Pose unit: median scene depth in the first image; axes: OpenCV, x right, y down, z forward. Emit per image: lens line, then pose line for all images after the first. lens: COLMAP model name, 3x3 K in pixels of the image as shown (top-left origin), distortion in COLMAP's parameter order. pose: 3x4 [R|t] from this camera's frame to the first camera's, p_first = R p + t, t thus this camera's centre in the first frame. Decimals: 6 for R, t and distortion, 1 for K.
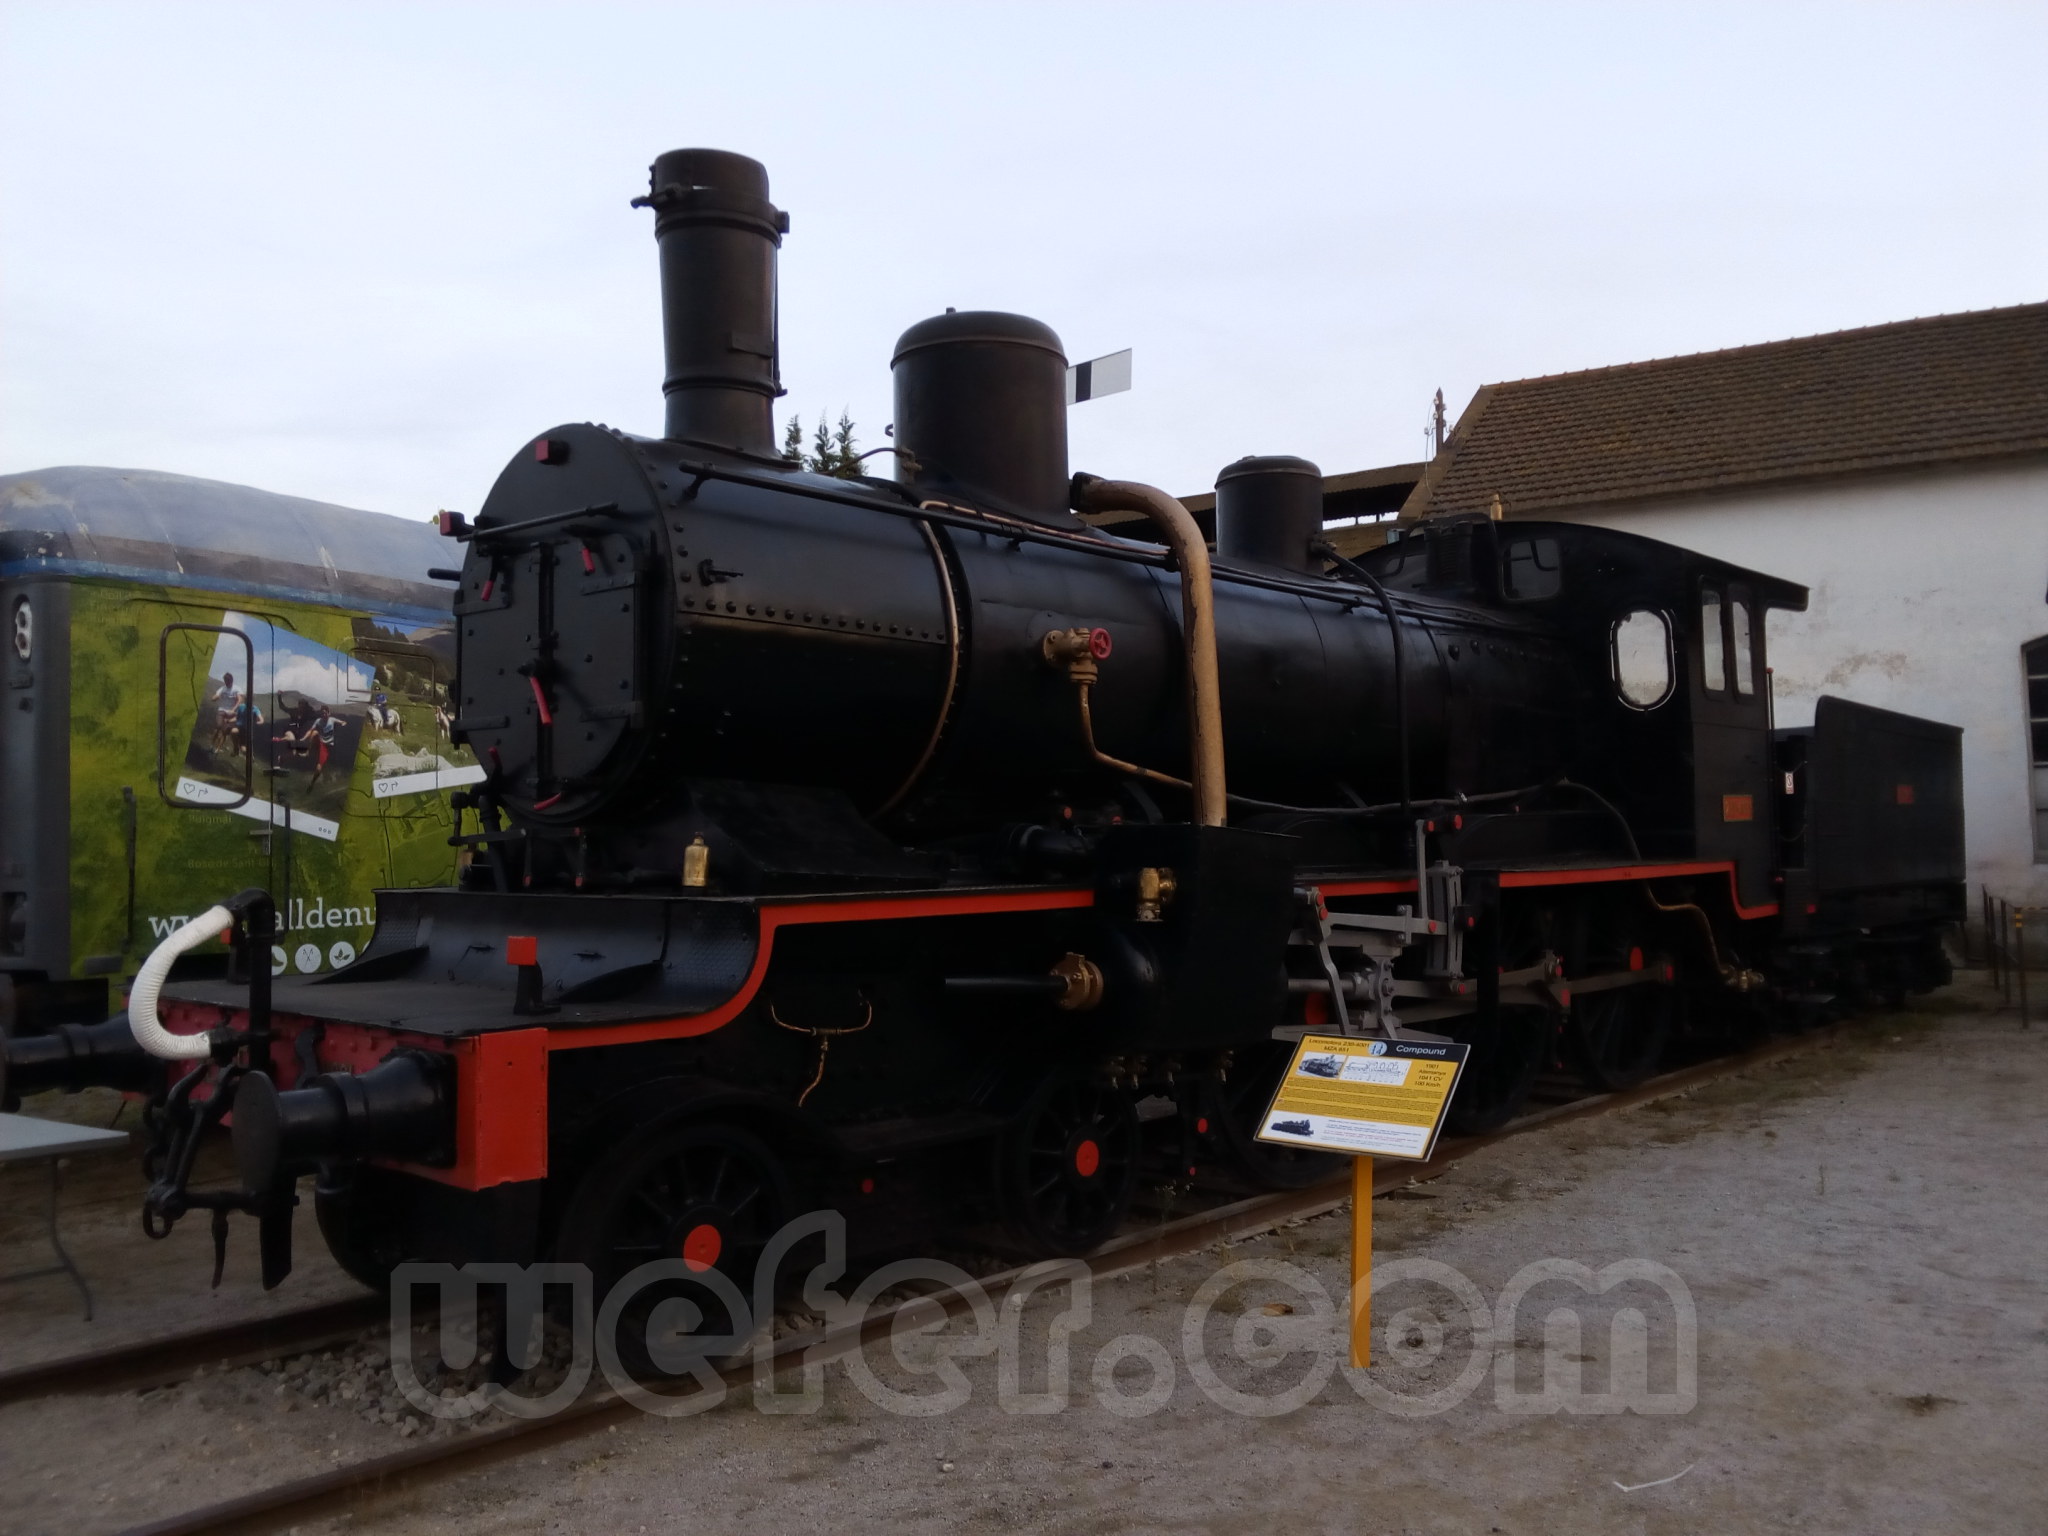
lens RADIAL K [[1586.9, 0, 1040.3], [0, 1586.9, 766.4], [0, 0, 1]] dist [0.094403, -0.161628]
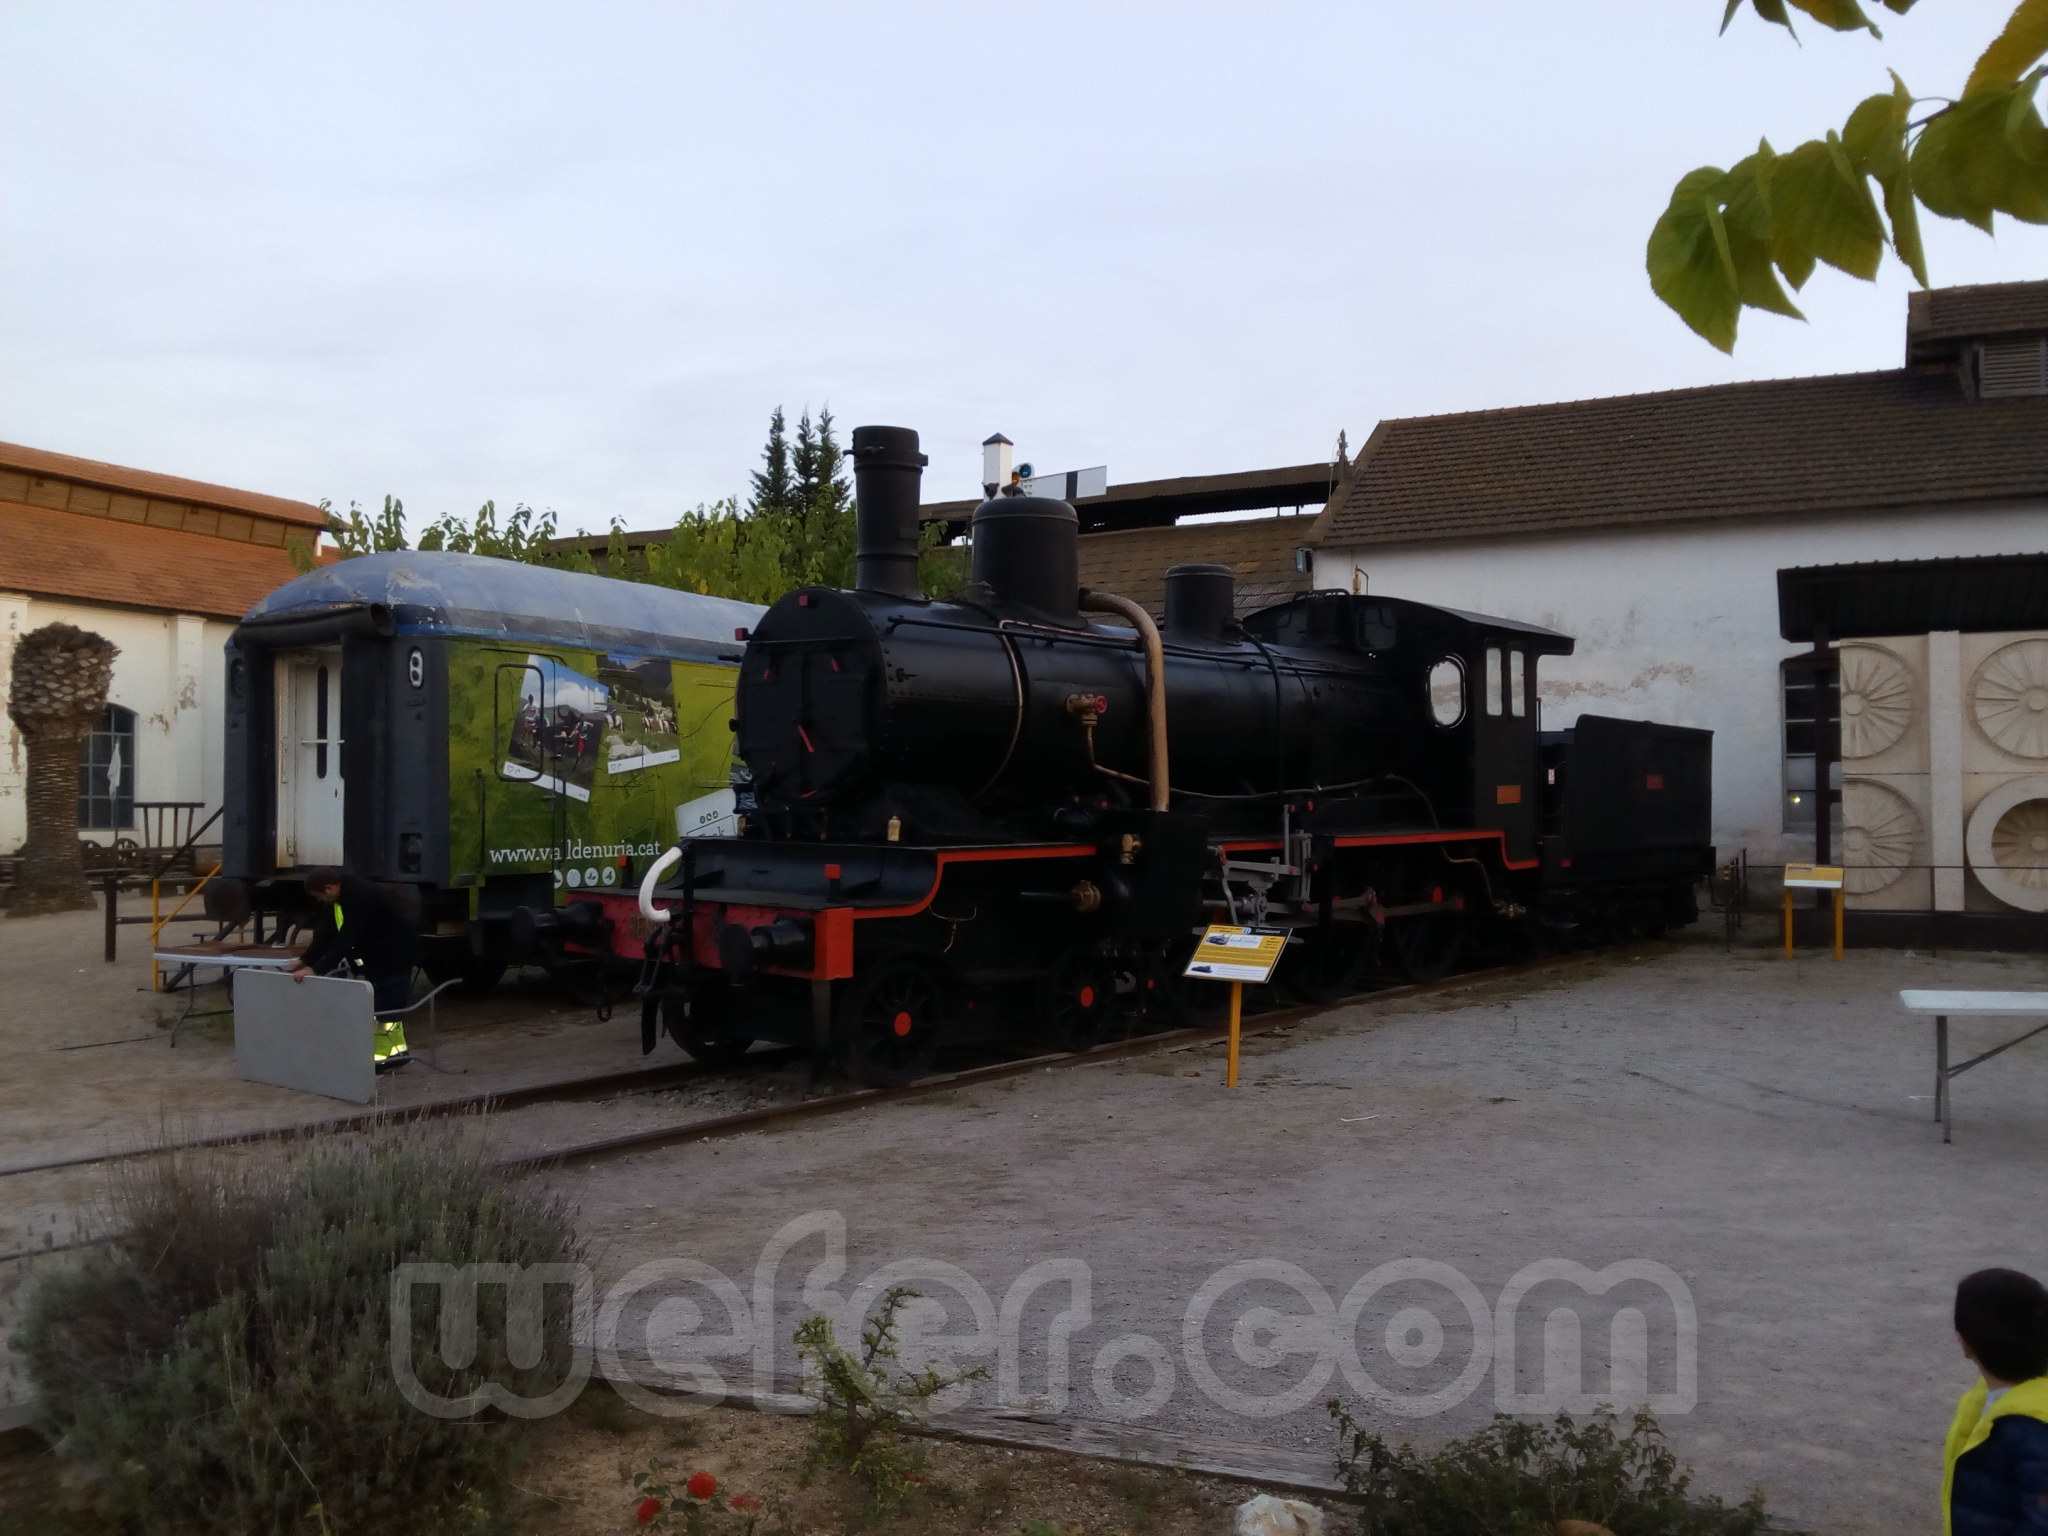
lens RADIAL K [[1586.9, 0, 1040.3], [0, 1586.9, 766.4], [0, 0, 1]] dist [0.094403, -0.161628]
pose [[0.998730, 0.020194, 0.046162, -0.084991], [-0.021795, 0.999169, 0.034441, -0.053908], [-0.045428, -0.035403, 0.998340, -0.585165]]
